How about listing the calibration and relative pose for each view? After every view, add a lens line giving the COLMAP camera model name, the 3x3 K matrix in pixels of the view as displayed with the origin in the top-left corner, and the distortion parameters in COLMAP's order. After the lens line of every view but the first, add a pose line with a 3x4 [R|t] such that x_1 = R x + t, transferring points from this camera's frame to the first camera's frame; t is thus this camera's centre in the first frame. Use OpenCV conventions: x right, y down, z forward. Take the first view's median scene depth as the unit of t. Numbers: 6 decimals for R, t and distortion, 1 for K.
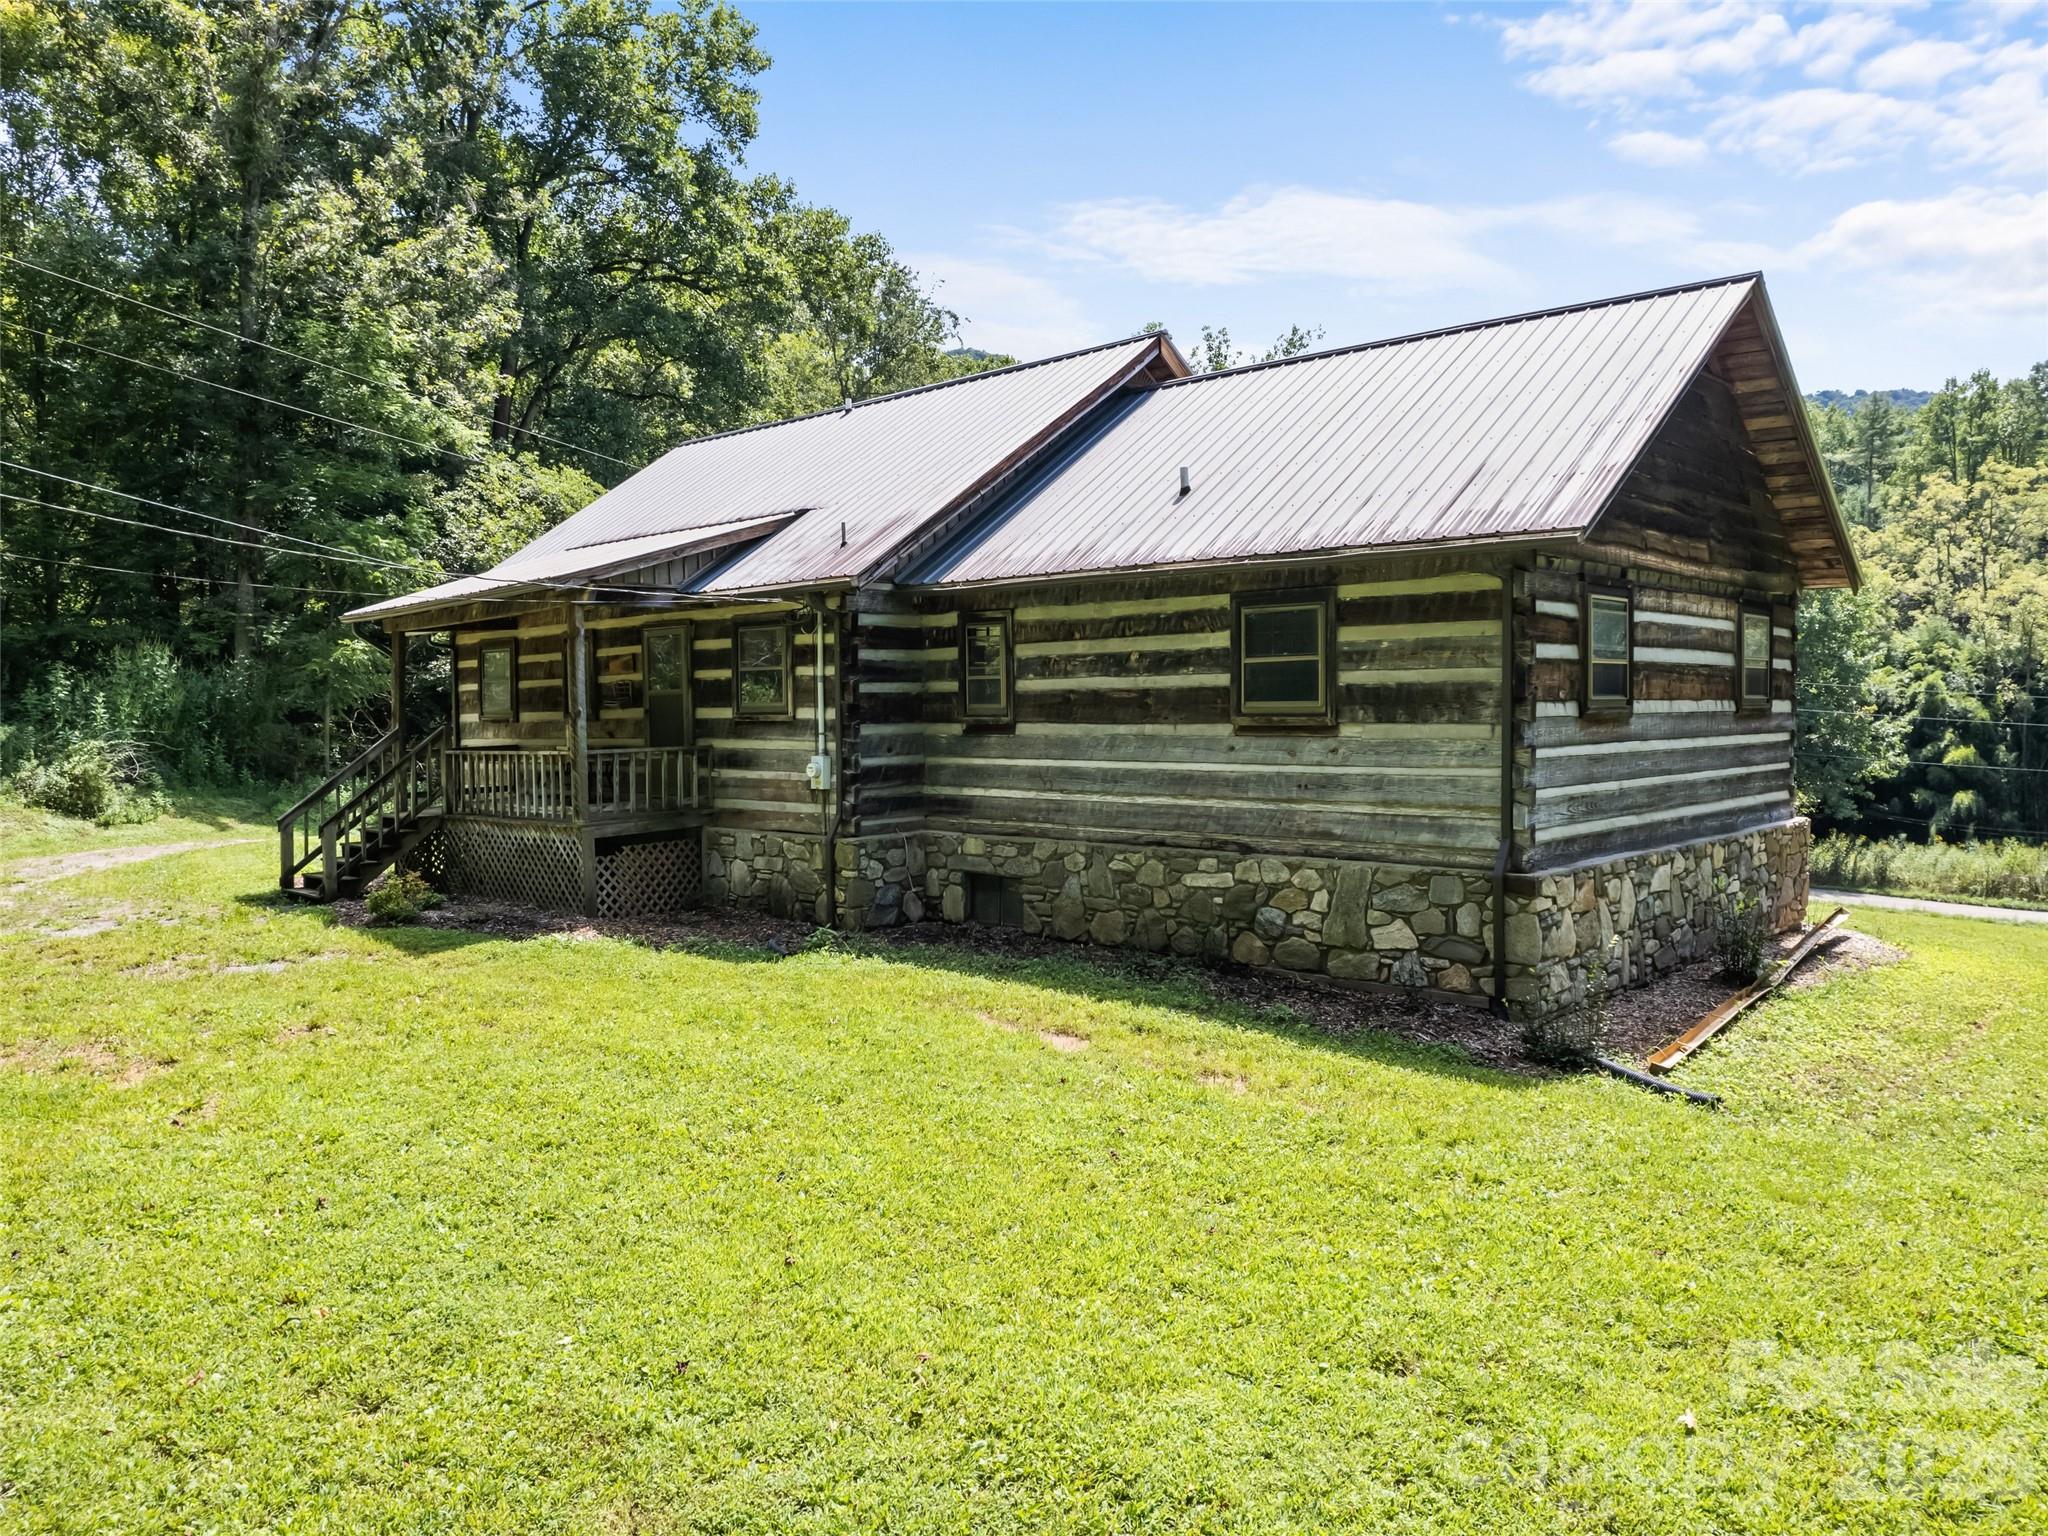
lens RADIAL K [[1495.6, 0, 1020.2], [0, 1495.6, 771.7], [0, 0, 1]] dist [-0.037023, 0.025808]
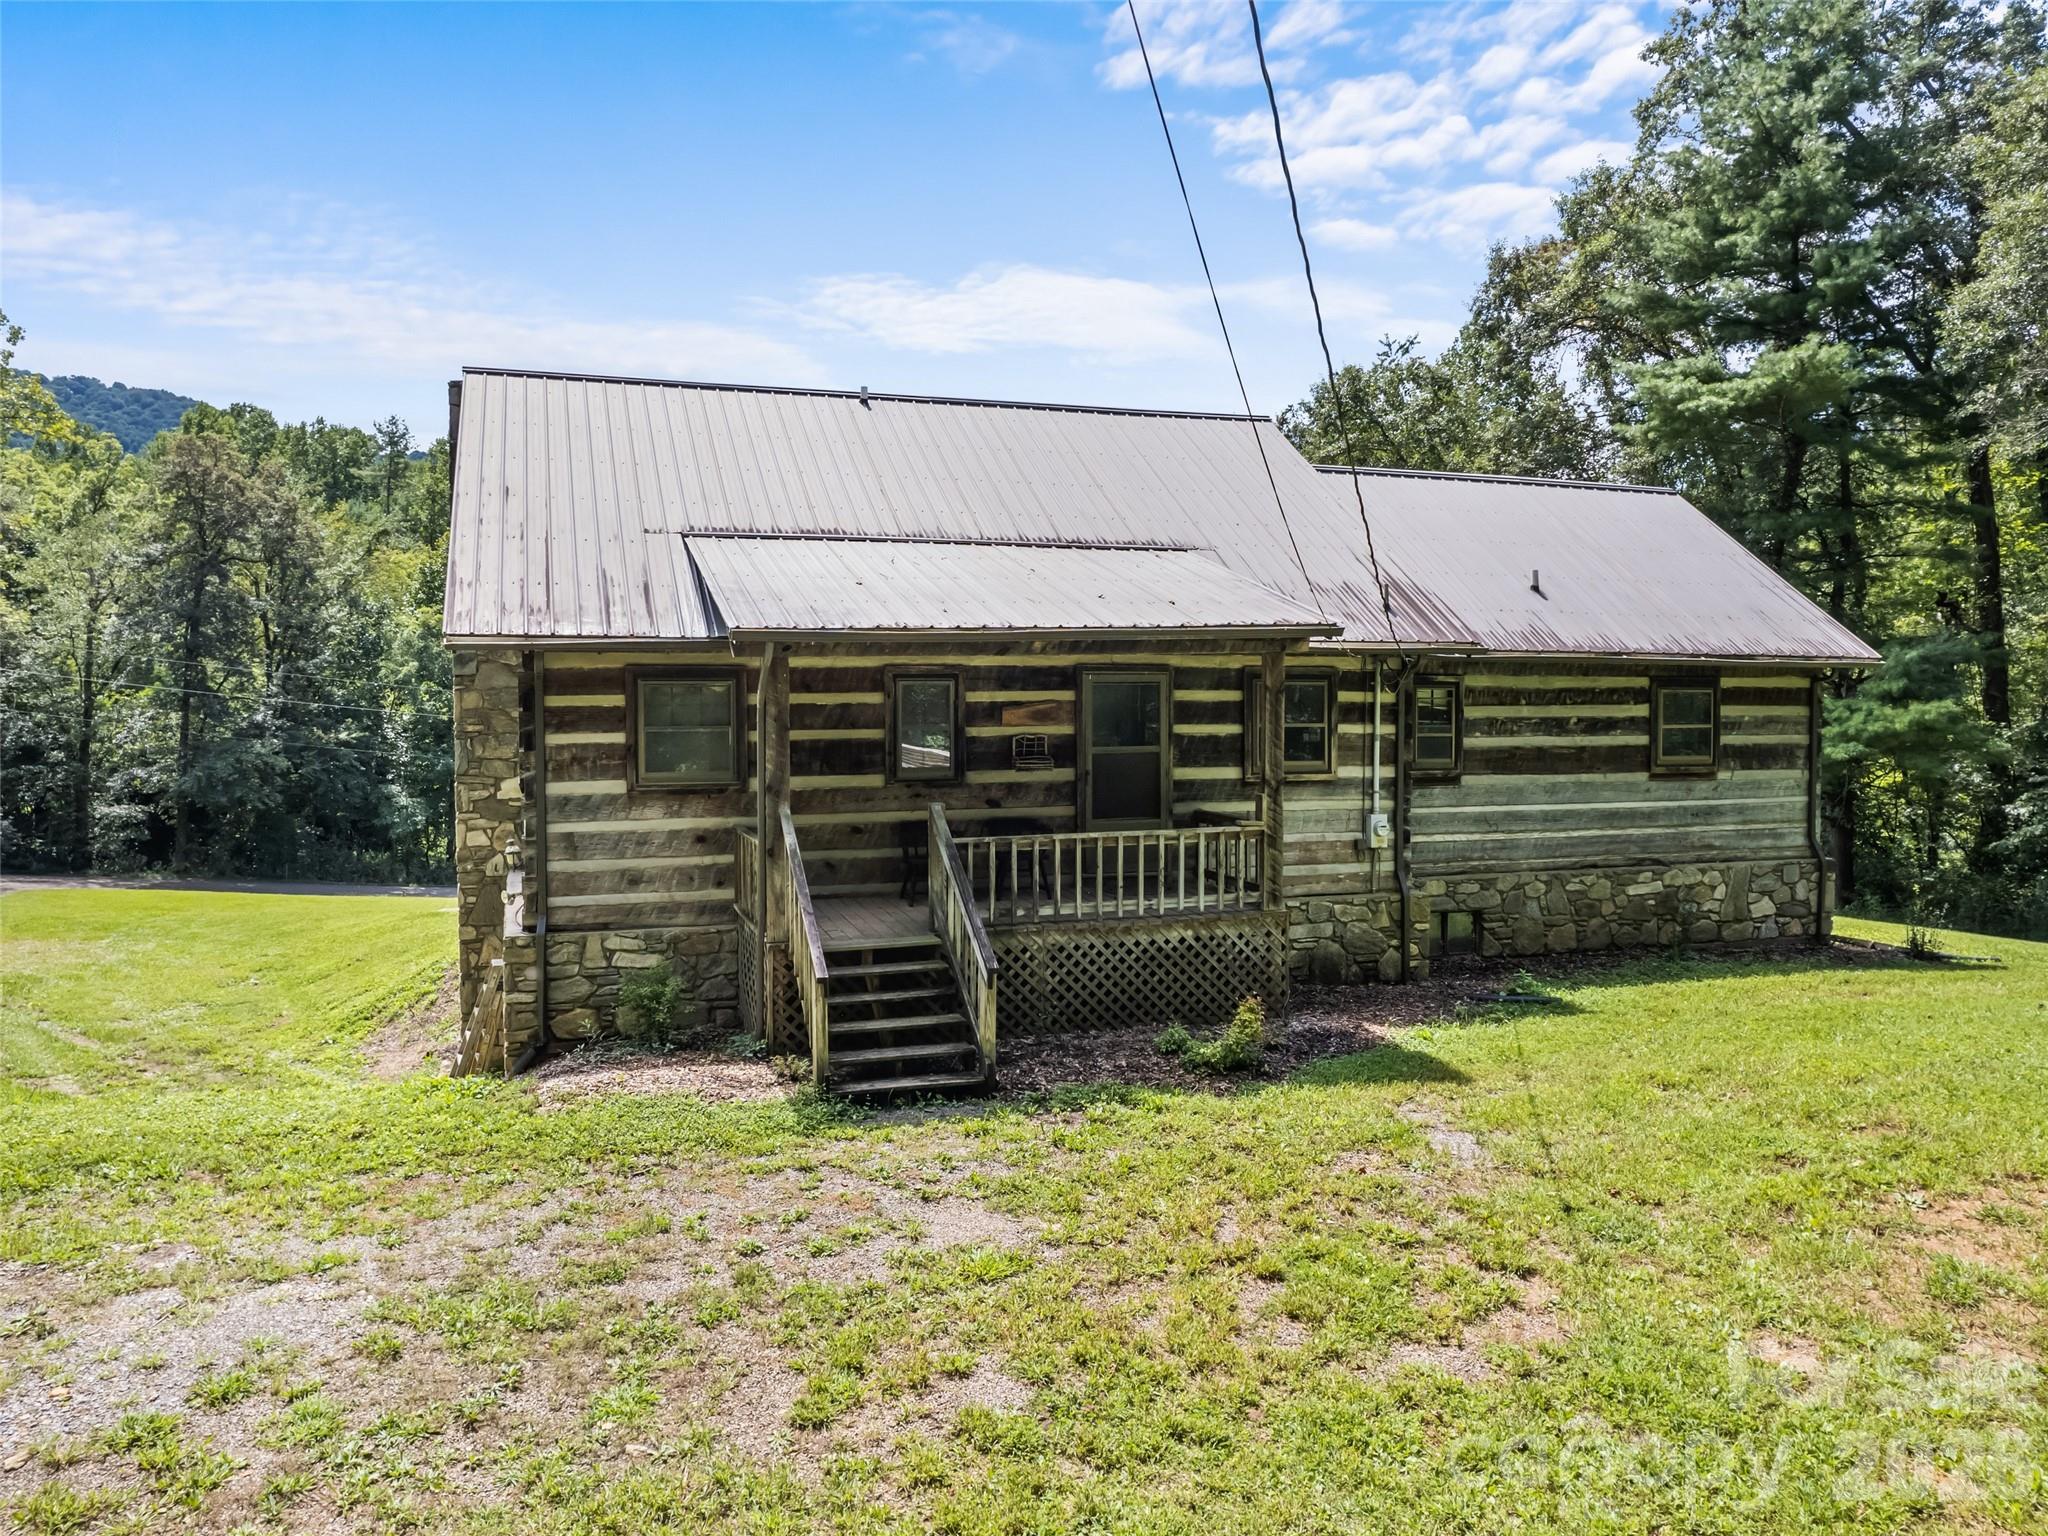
lens RADIAL K [[1495.6, 0, 1041.5], [0, 1495.6, 753.9], [0, 0, 1]] dist [-0.037023, 0.025808]
pose [[0.458355, -0.020819, 0.888525, -1.239139], [0.033225, 0.999428, 0.006278, -0.071082], [-0.888148, 0.026643, 0.458785, 0.814074]]
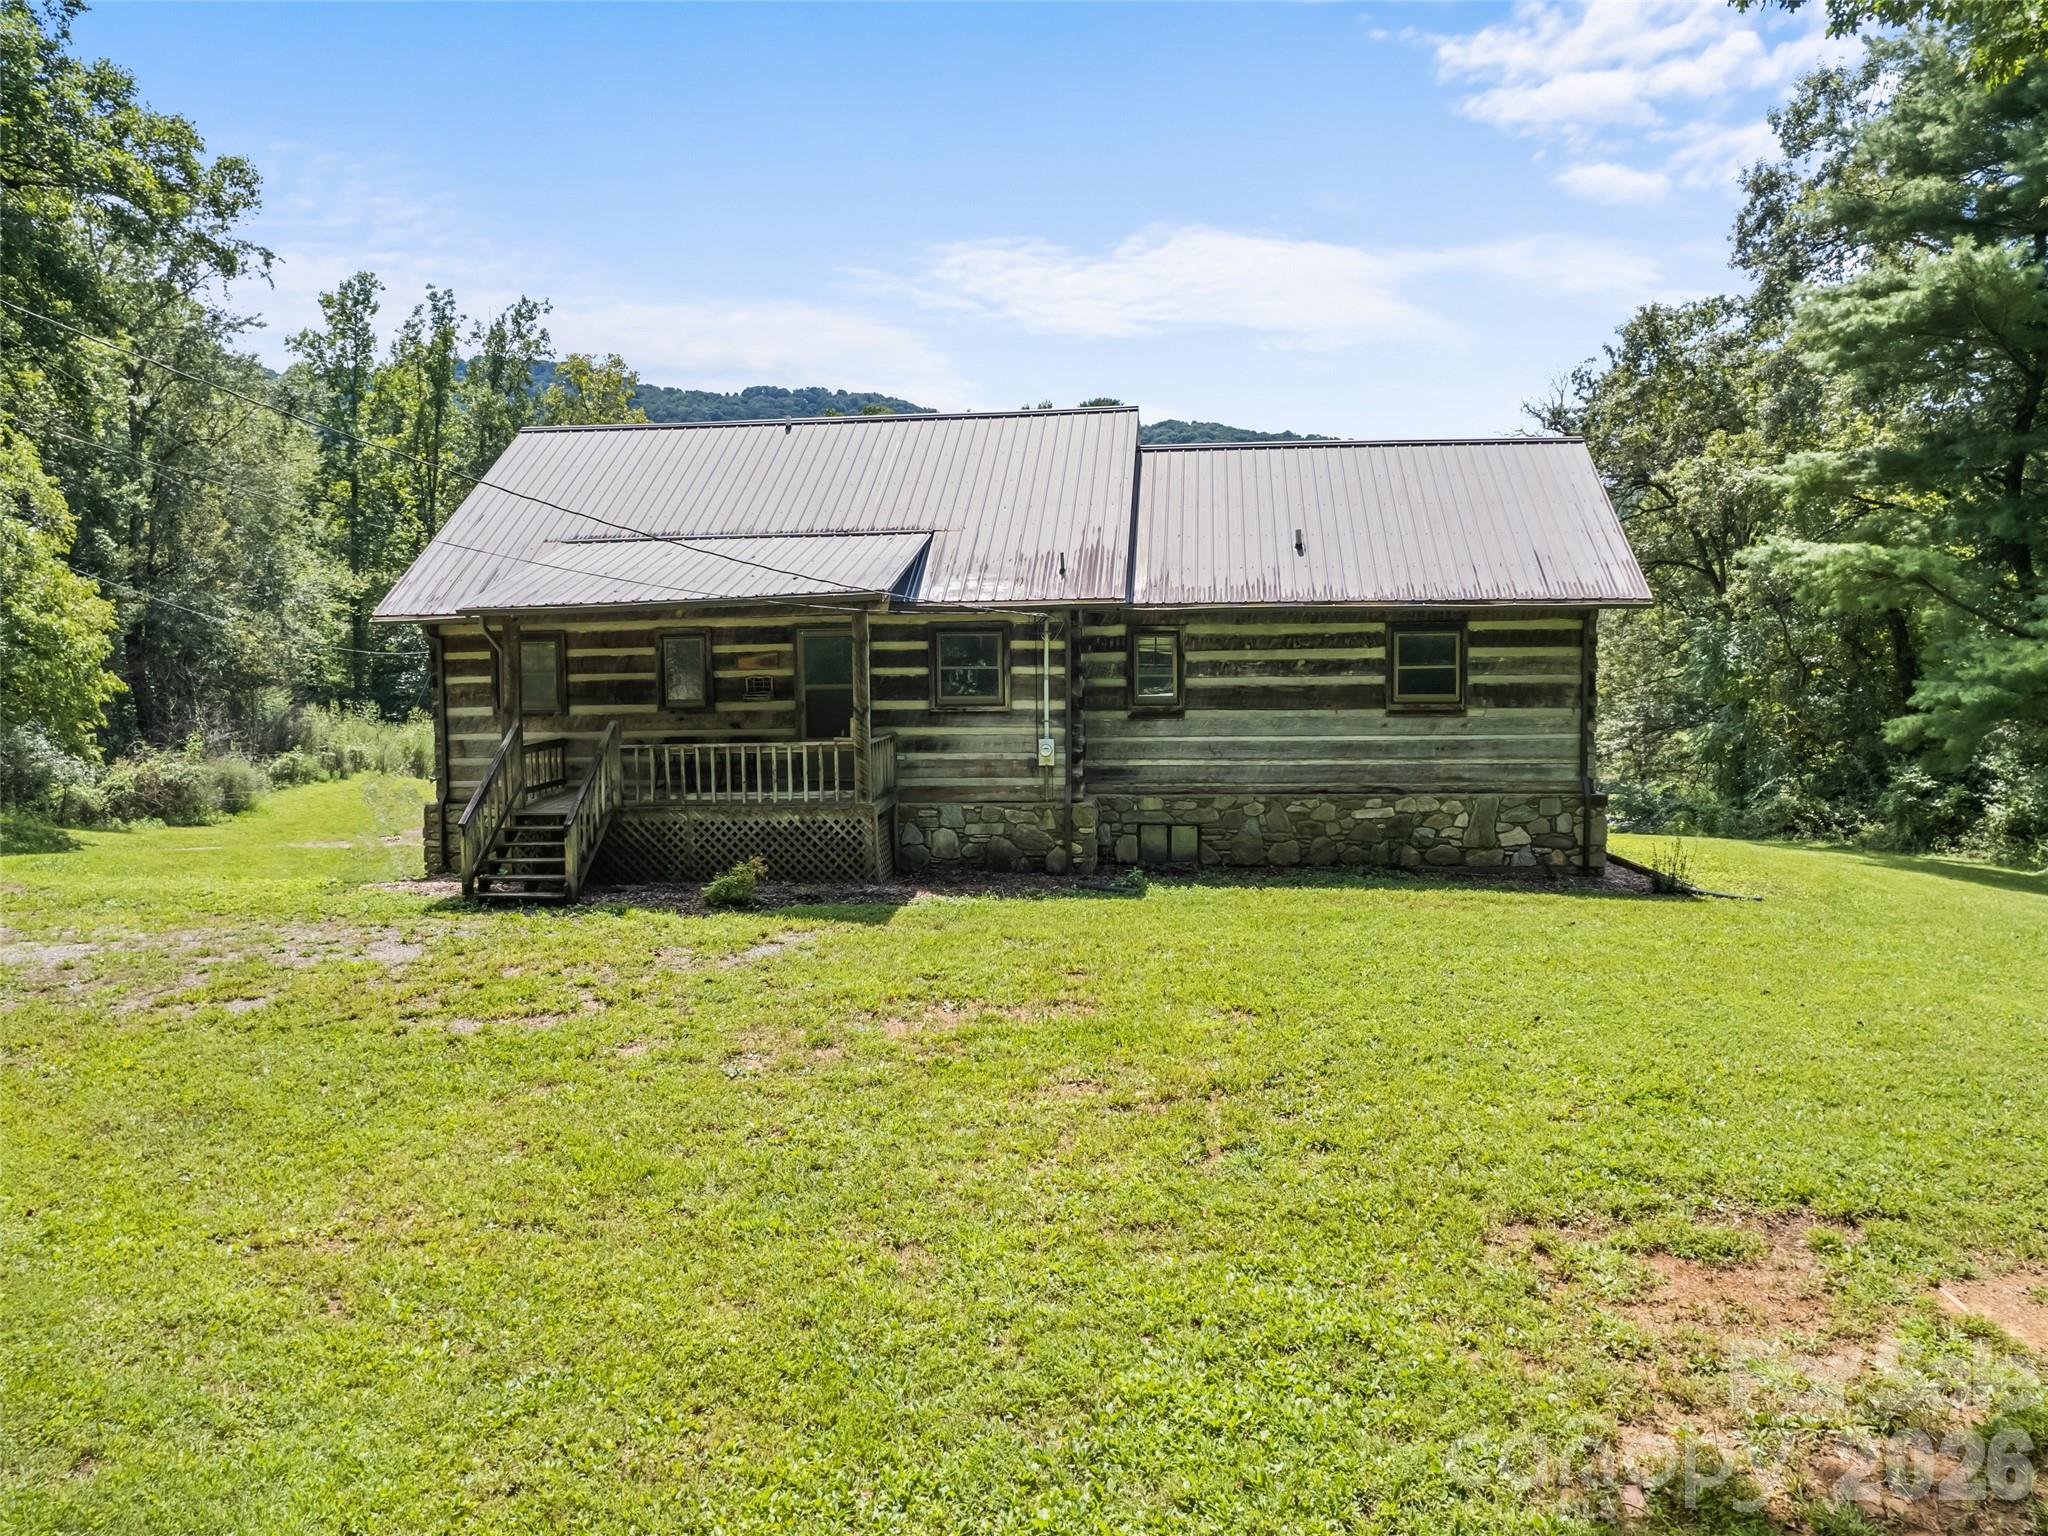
lens RADIAL K [[1495.6, 0, 1033.8], [0, 1495.6, 768.1], [0, 0, 1]] dist [-0.037023, 0.025808]
pose [[0.793241, -0.041335, 0.607504, -0.992679], [0.029519, 0.999131, 0.029437, -0.025488], [-0.608192, -0.005417, 0.793771, 0.016857]]
